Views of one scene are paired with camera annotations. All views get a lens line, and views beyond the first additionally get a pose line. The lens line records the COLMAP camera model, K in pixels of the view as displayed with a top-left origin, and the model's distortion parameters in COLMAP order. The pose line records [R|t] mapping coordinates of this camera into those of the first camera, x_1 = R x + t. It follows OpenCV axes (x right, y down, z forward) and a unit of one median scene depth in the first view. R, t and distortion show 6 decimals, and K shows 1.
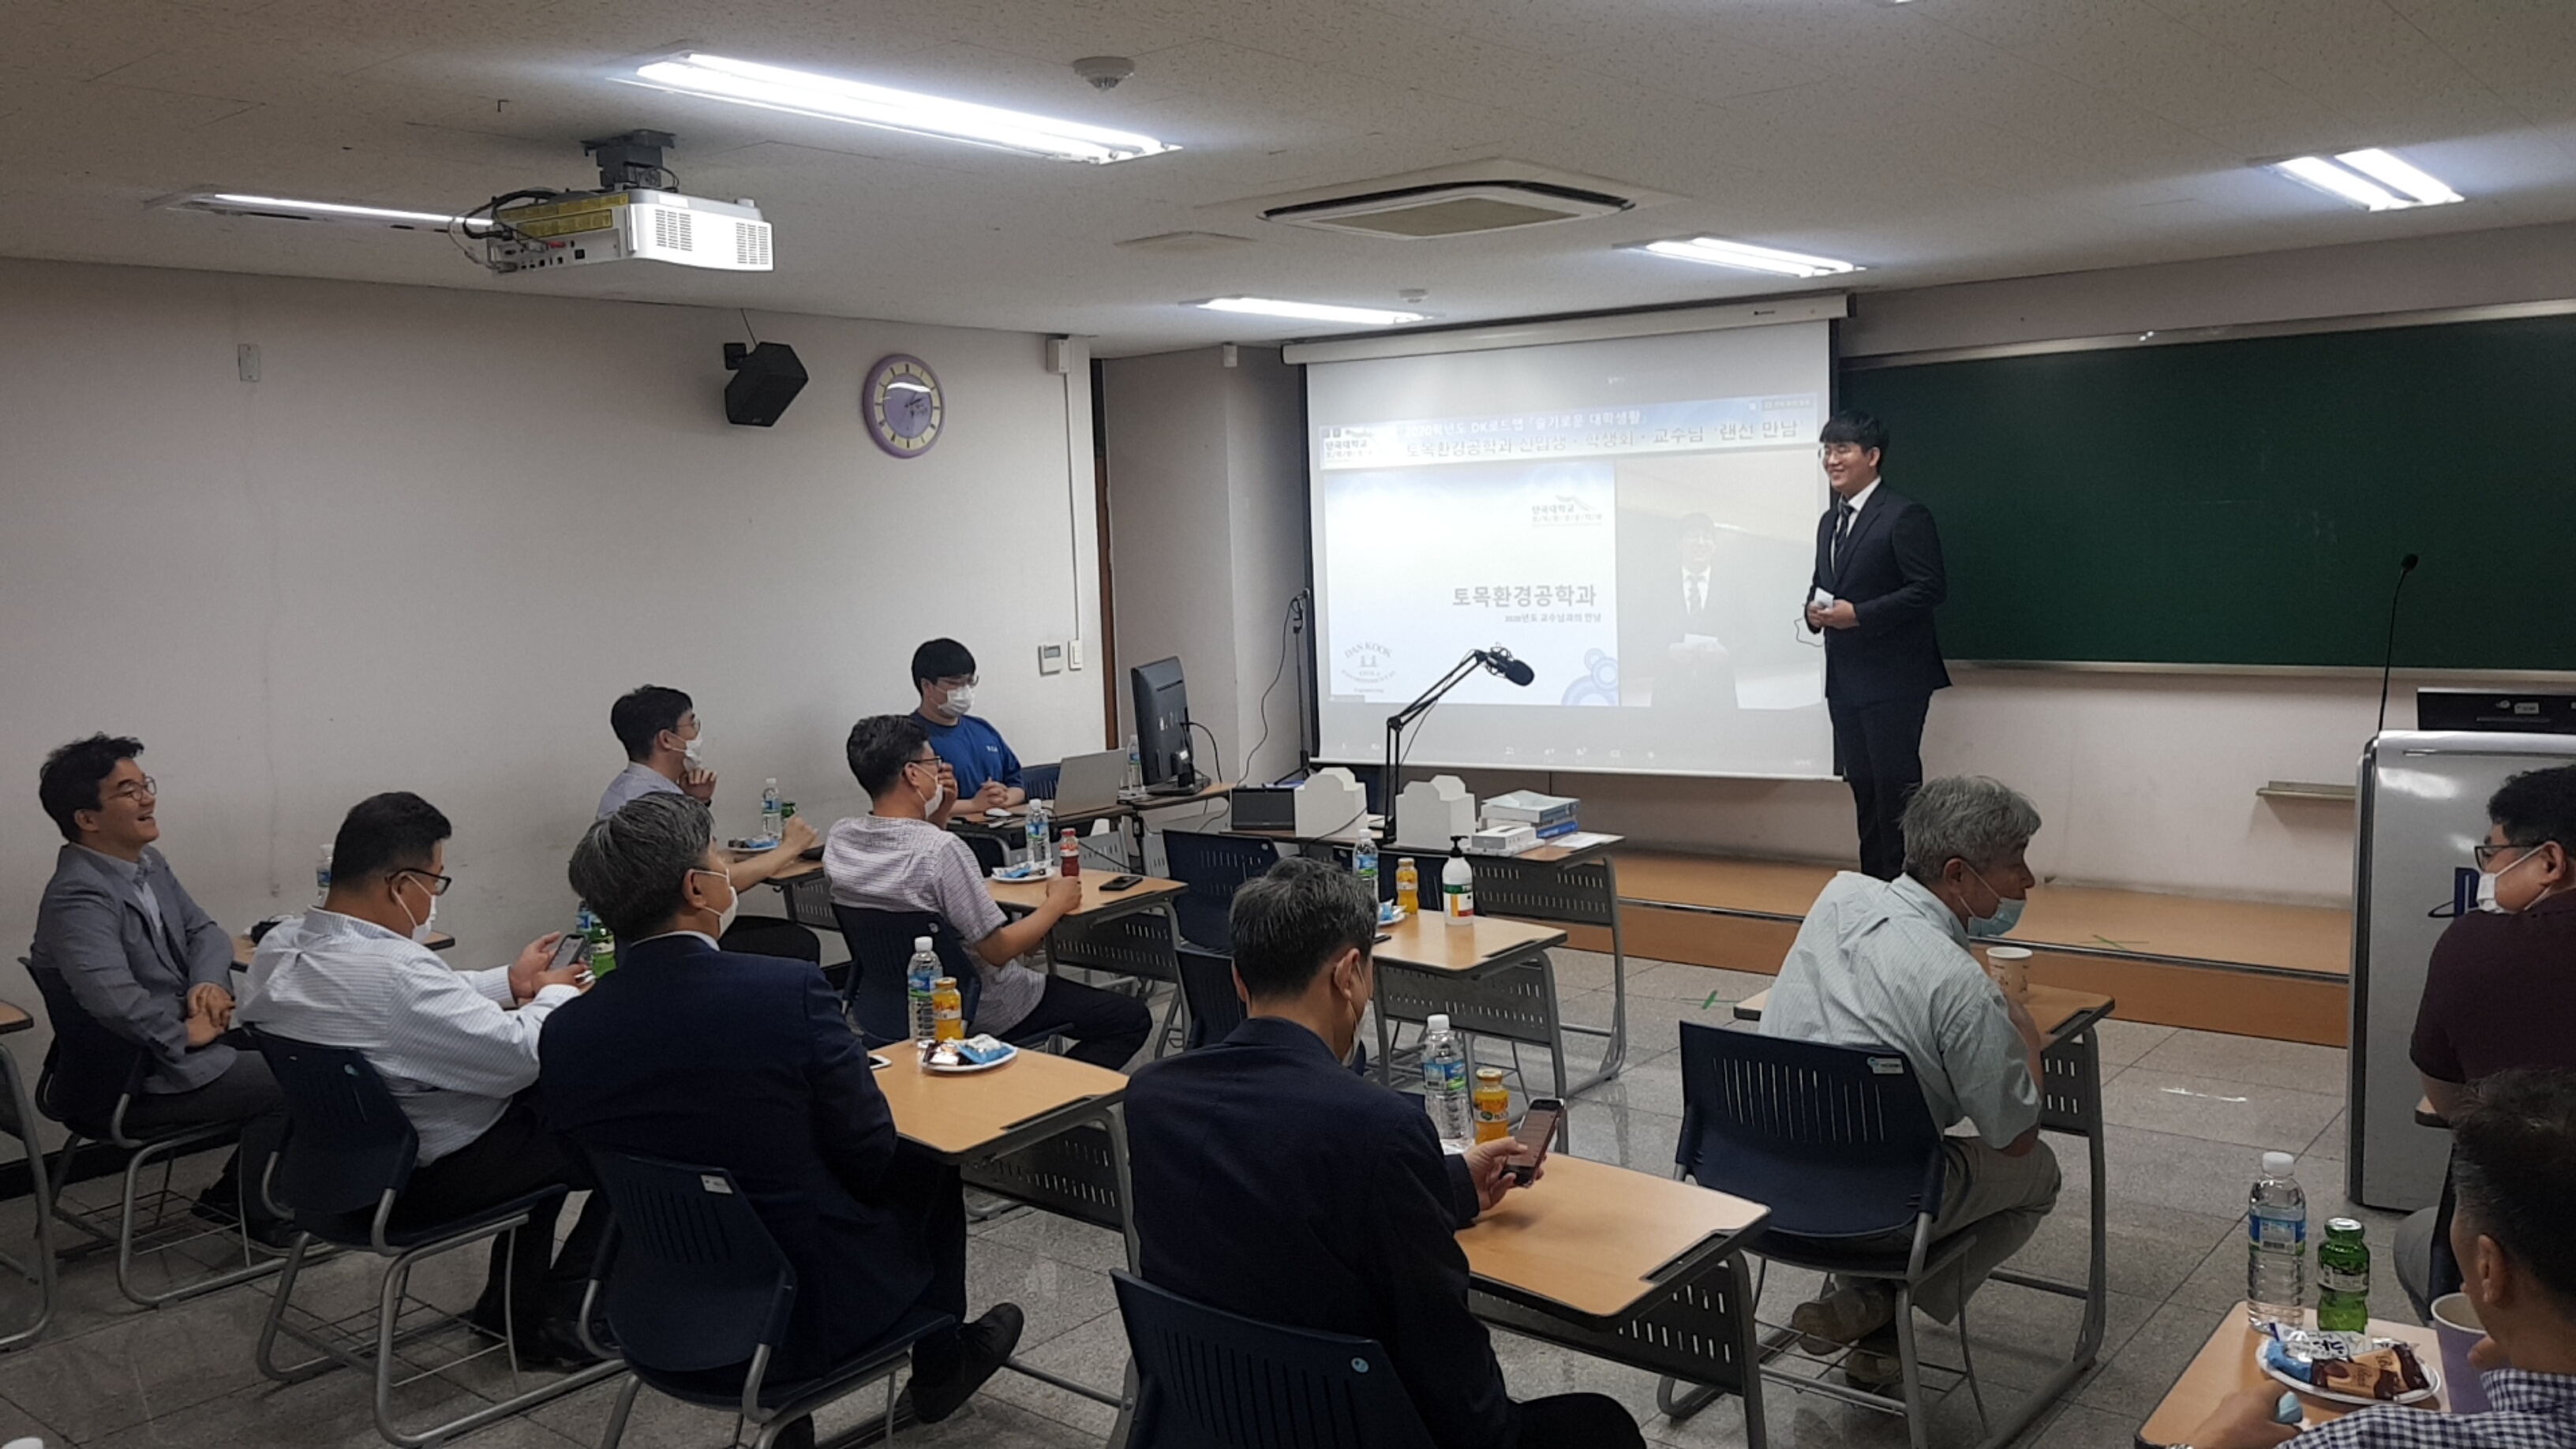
lens RADIAL K [[2091.7, 0, 1288.2], [0, 2091.7, 710.6], [0, 0, 1]] dist [0.002406, -0.009973]
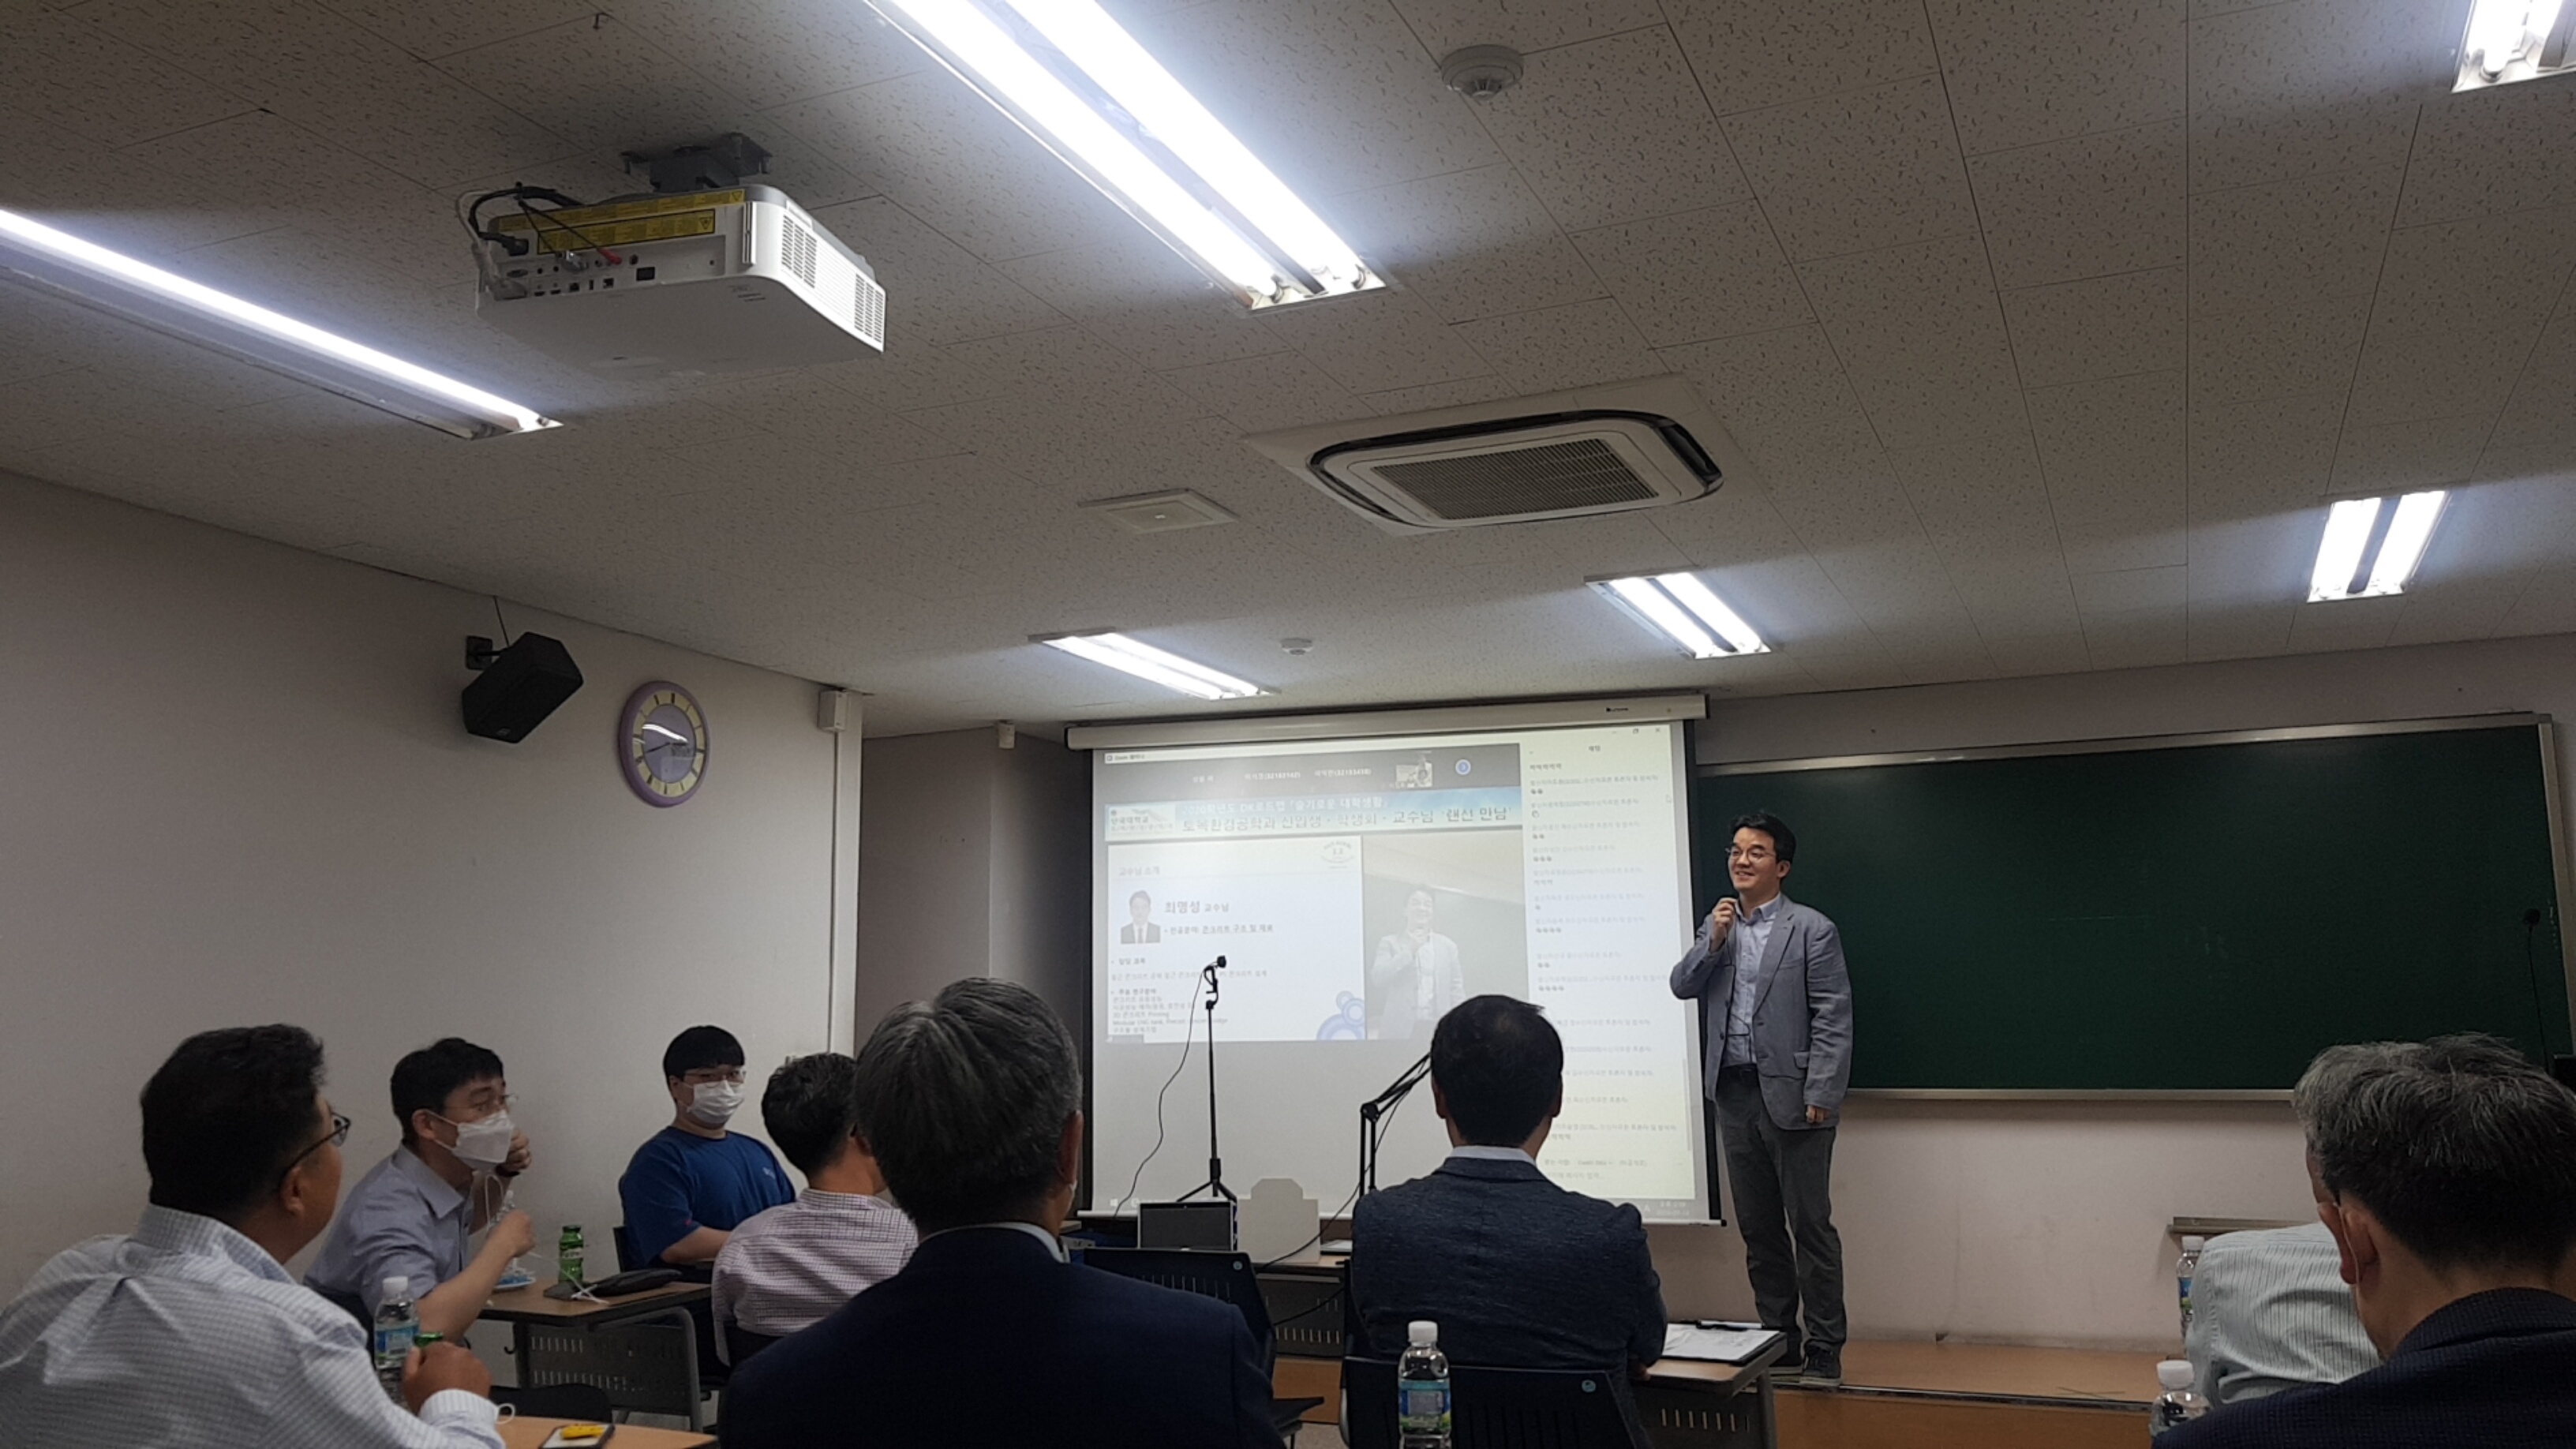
lens RADIAL K [[2091.7, 0, 1285.9], [0, 2091.7, 737.3], [0, 0, 1]] dist [0.002406, -0.009973]
pose [[0.965454, 0.060966, 0.253341, -0.168503], [0.002722, 0.969832, -0.243760, 0.054539], [-0.260559, 0.236028, 0.936162, 0.189846]]
